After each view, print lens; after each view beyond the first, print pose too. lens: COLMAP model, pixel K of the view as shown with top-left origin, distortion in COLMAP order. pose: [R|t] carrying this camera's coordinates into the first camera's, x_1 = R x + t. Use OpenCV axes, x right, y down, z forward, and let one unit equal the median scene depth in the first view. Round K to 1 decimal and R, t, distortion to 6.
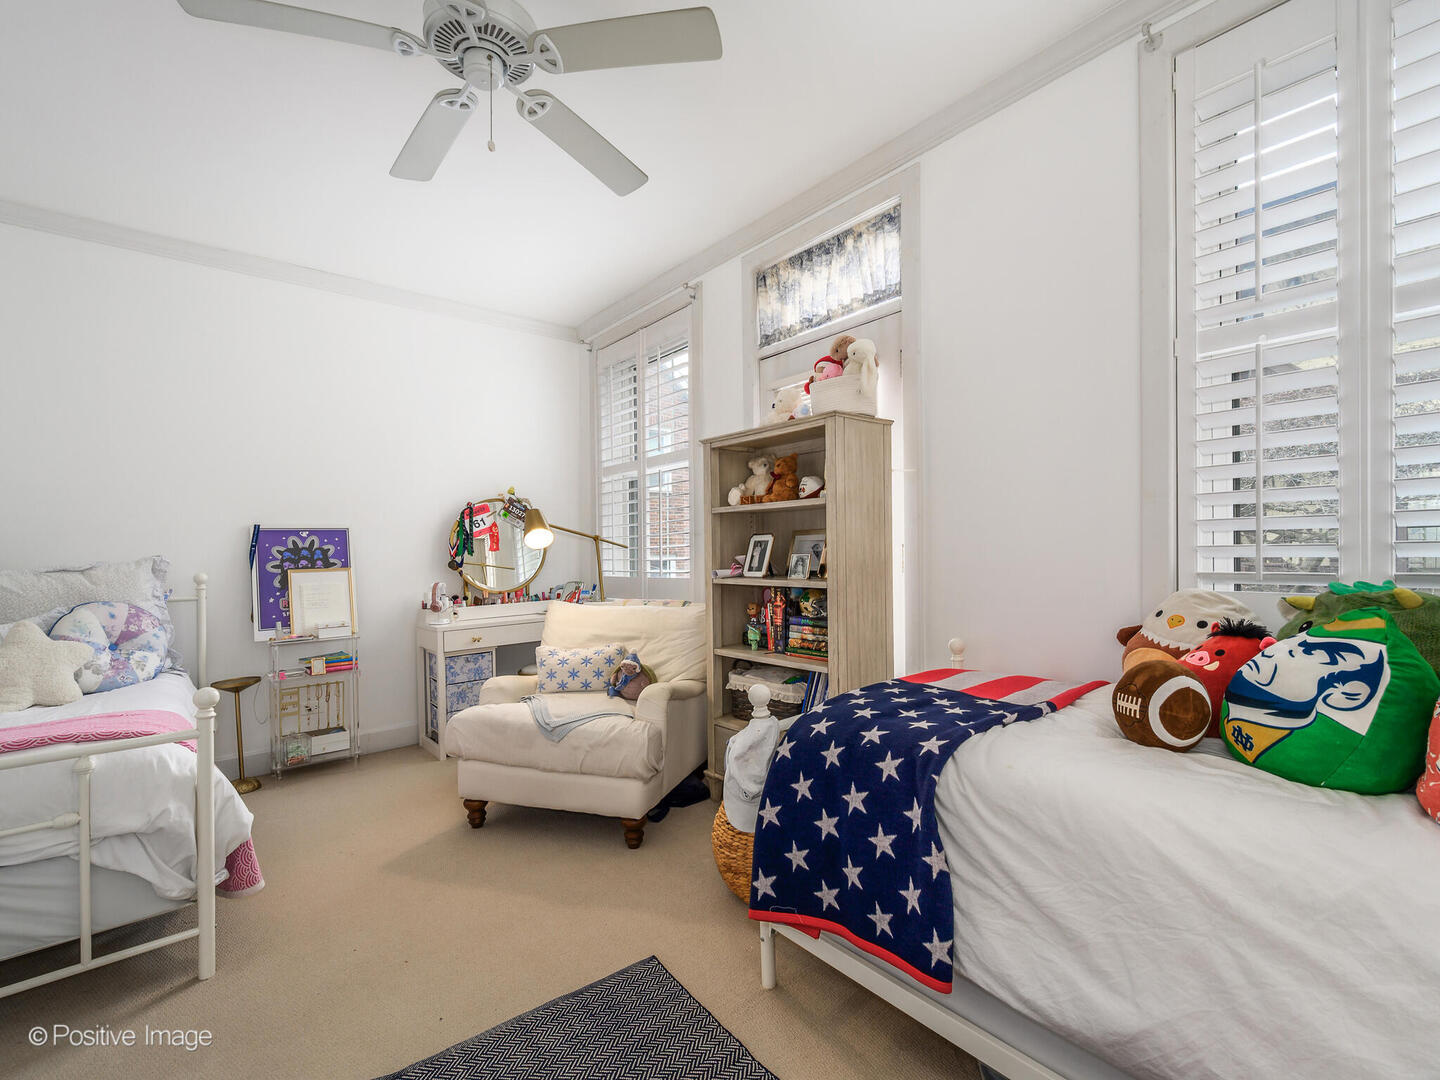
lens RADIAL K [[641.1, 0, 713.7], [0, 641.1, 546.9], [0, 0, 1]] dist [0.001000, -0.000157]
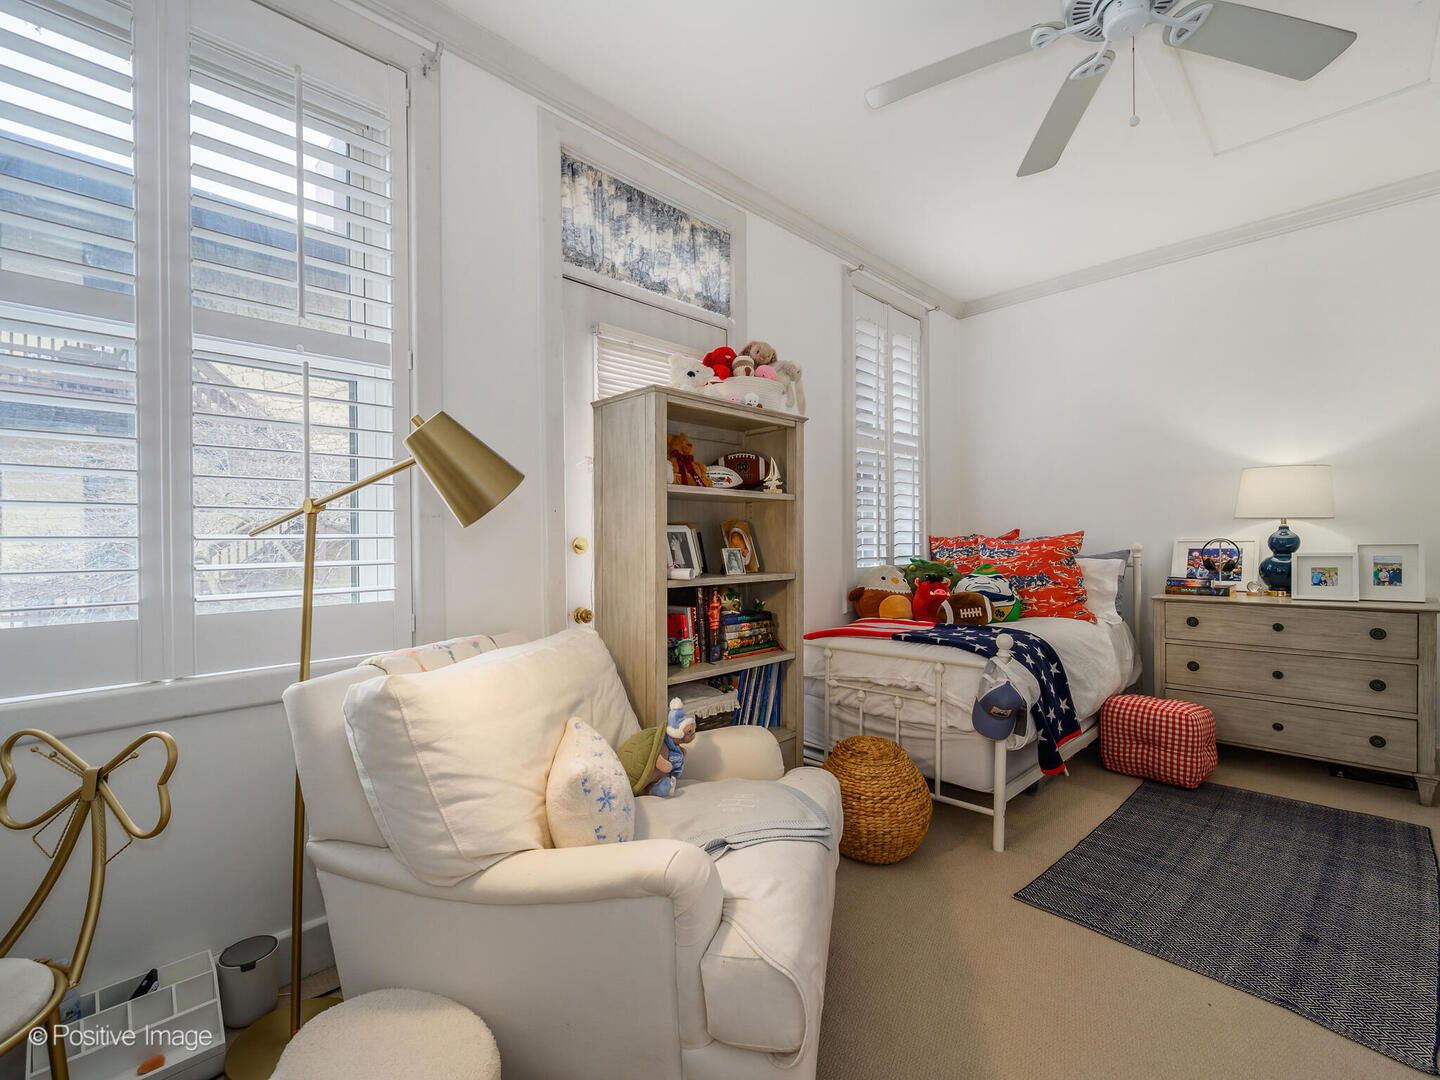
lens RADIAL K [[641.1, 0, 713.7], [0, 641.1, 546.9], [0, 0, 1]] dist [0.001000, -0.000157]
pose [[-0.085329, 0.011255, 0.996289, -0.780505], [0.010146, 0.999894, -0.010427, 0.018908], [-0.996301, 0.009219, -0.085434, 1.086411]]
